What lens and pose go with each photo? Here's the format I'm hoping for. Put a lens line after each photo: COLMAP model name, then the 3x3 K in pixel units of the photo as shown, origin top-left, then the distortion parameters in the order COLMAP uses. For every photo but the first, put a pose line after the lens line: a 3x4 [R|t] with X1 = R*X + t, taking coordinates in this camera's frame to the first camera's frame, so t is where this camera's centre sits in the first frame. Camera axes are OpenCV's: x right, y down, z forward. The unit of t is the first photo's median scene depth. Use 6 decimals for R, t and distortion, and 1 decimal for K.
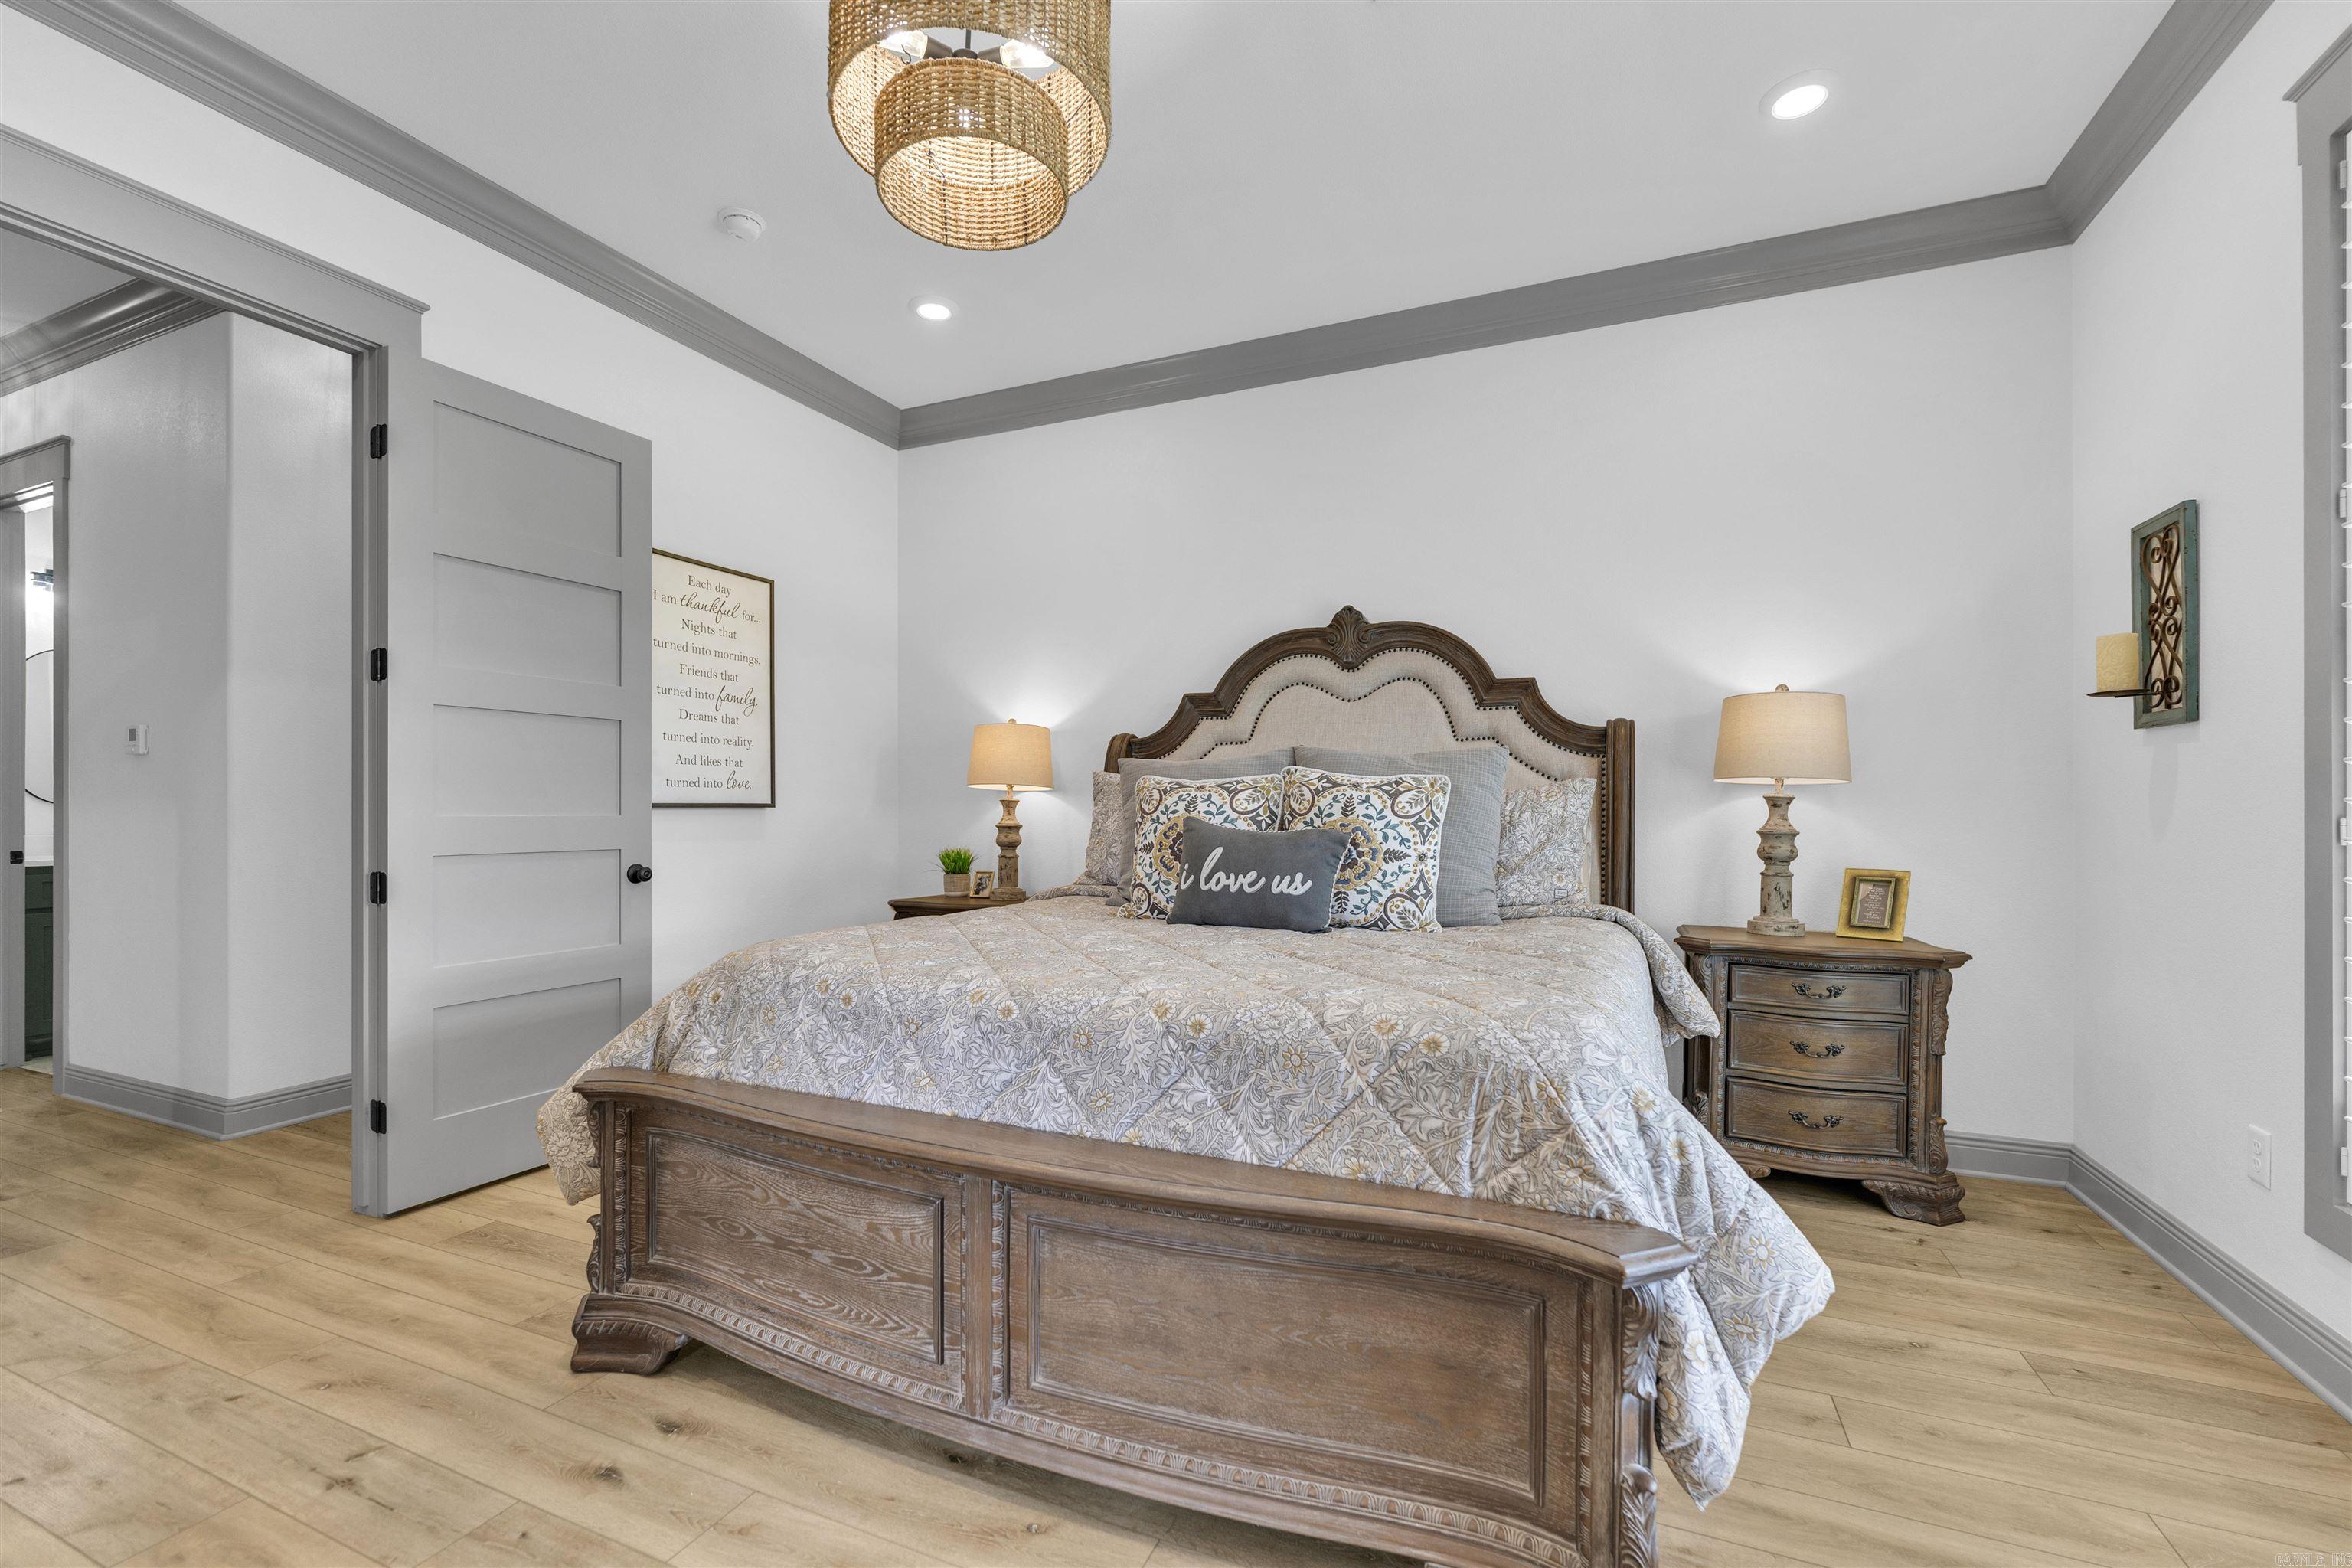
lens RADIAL K [[1012.6, 0, 1177.8], [0, 1012.6, 811.5], [0, 0, 1]] dist [-0.001959, -0.000423]
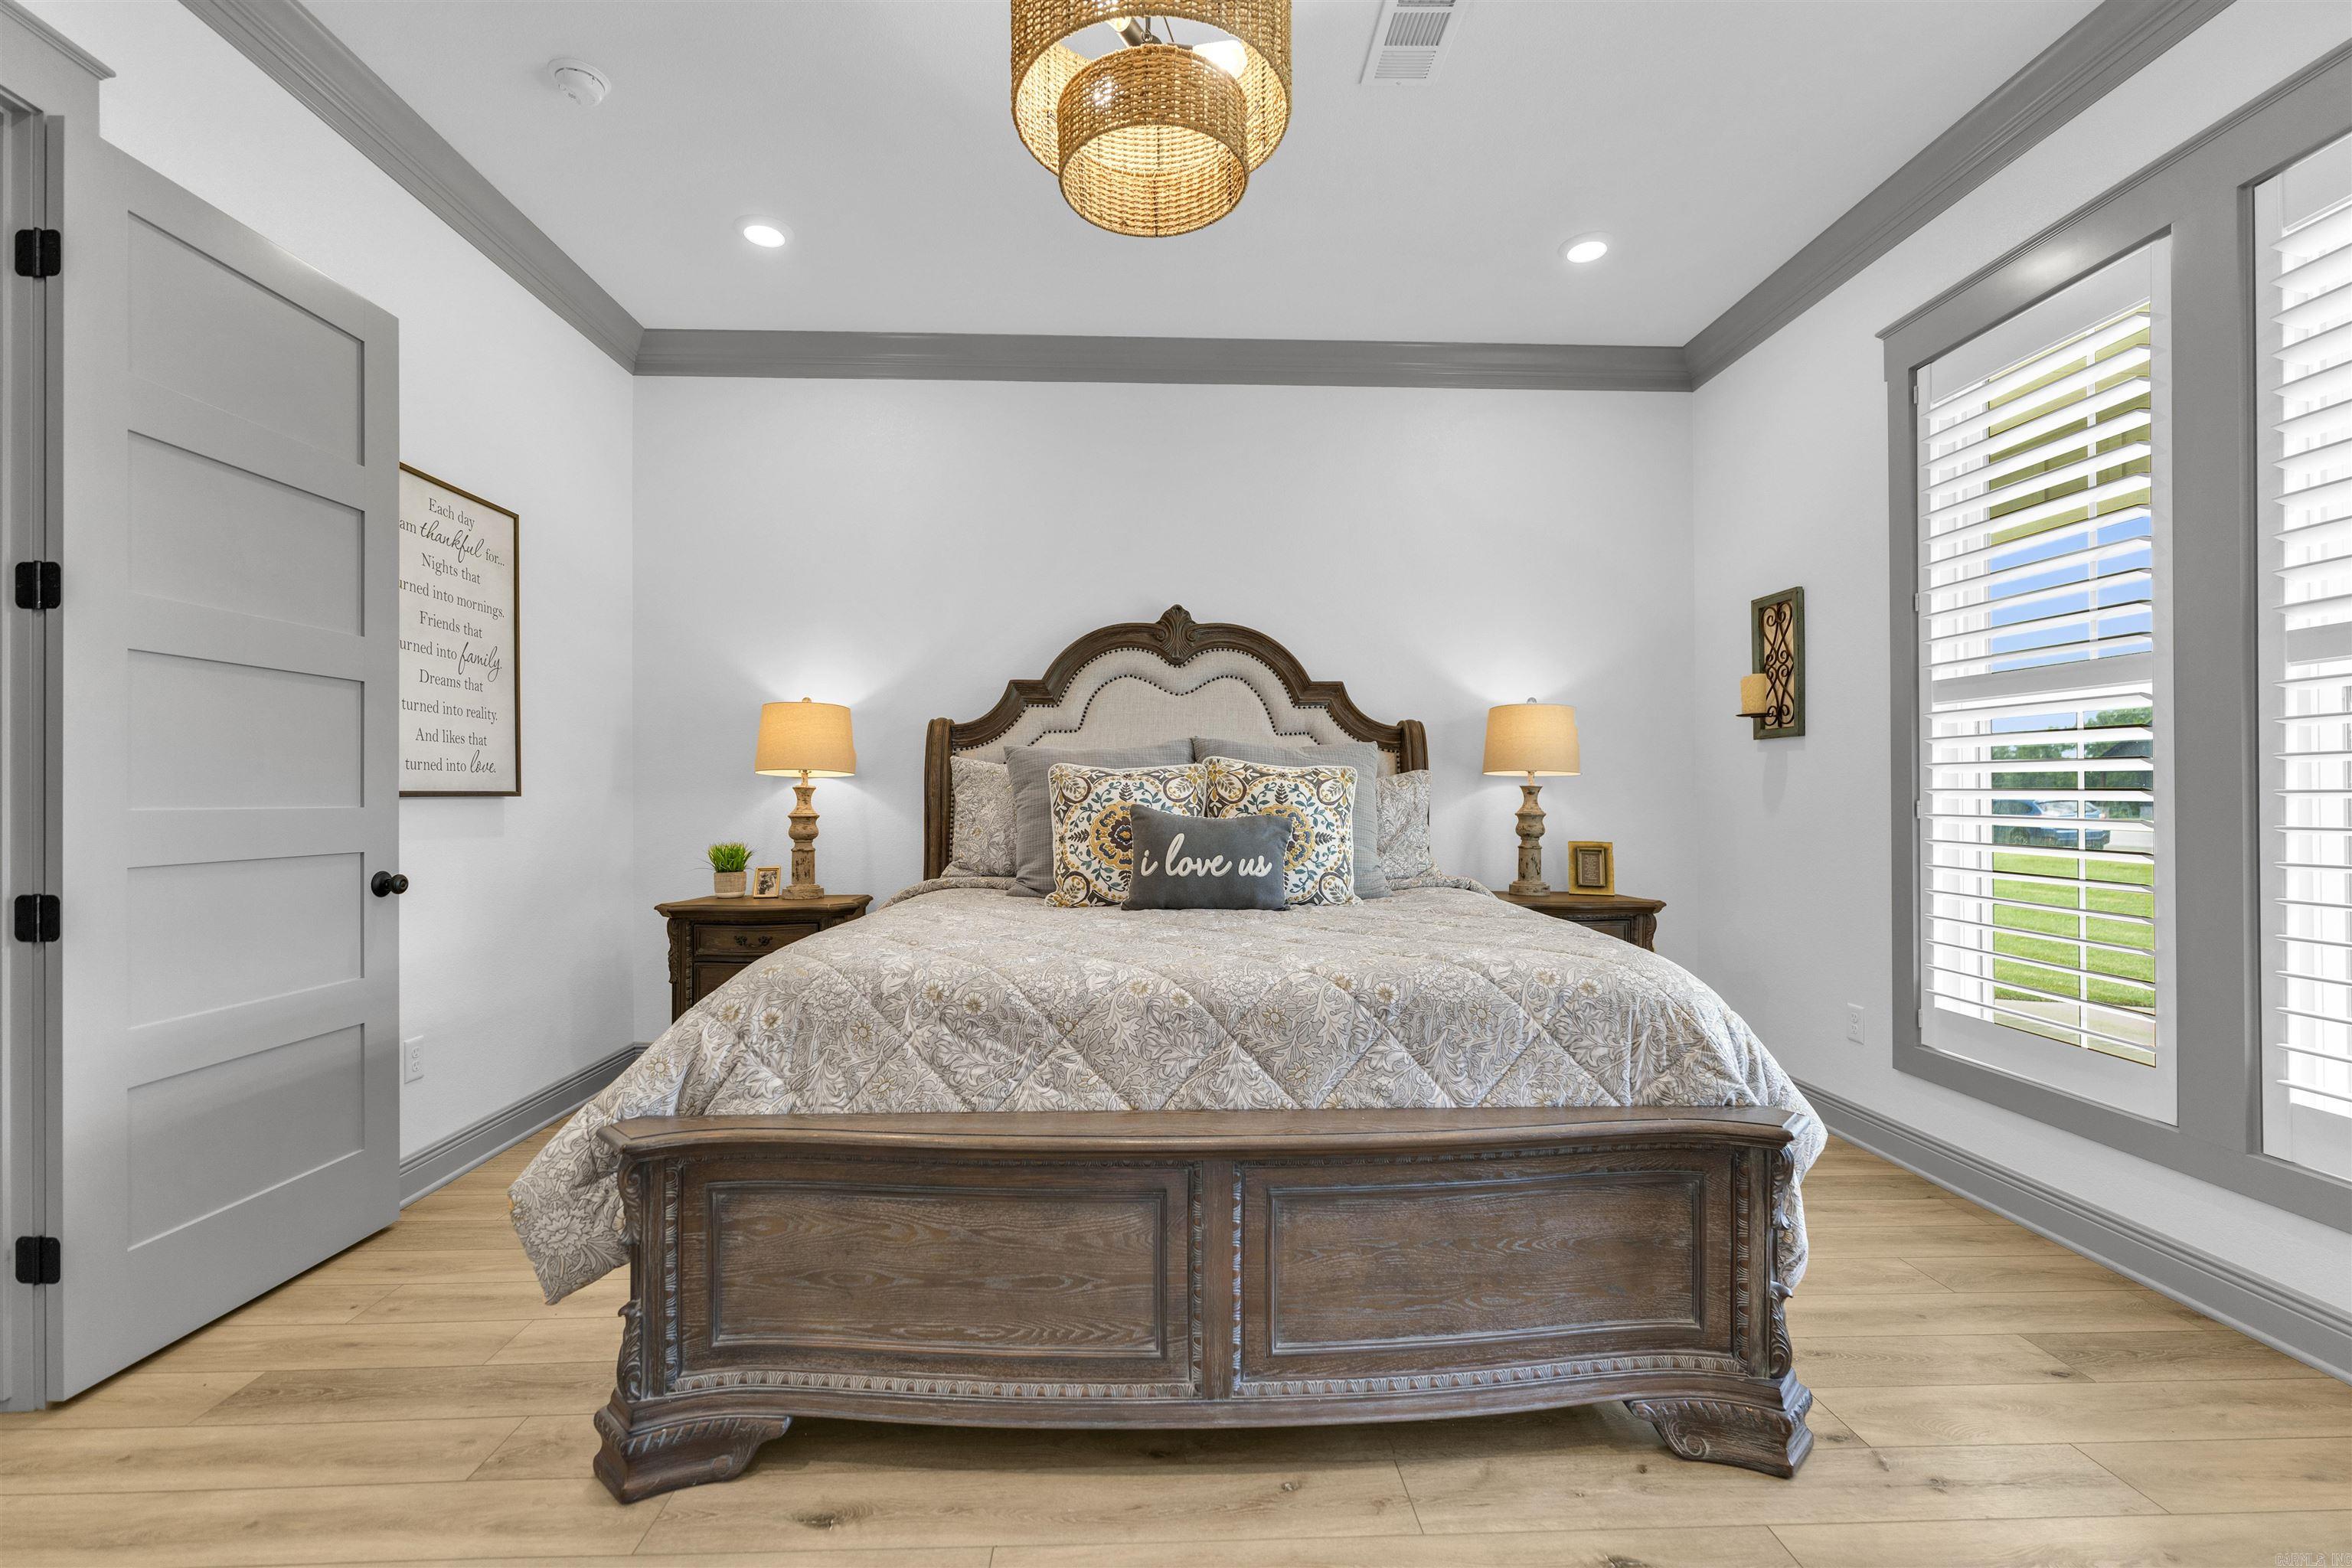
lens RADIAL K [[1012.4, 0, 1186.4], [0, 1012.4, 794.0], [0, 0, 1]] dist [-0.002017, 0.000017]
pose [[0.896586, -0.001337, 0.442868, -0.419148], [0.003239, 0.999988, -0.003538, -0.001896], [-0.442858, 0.004607, 0.896580, 0.064386]]
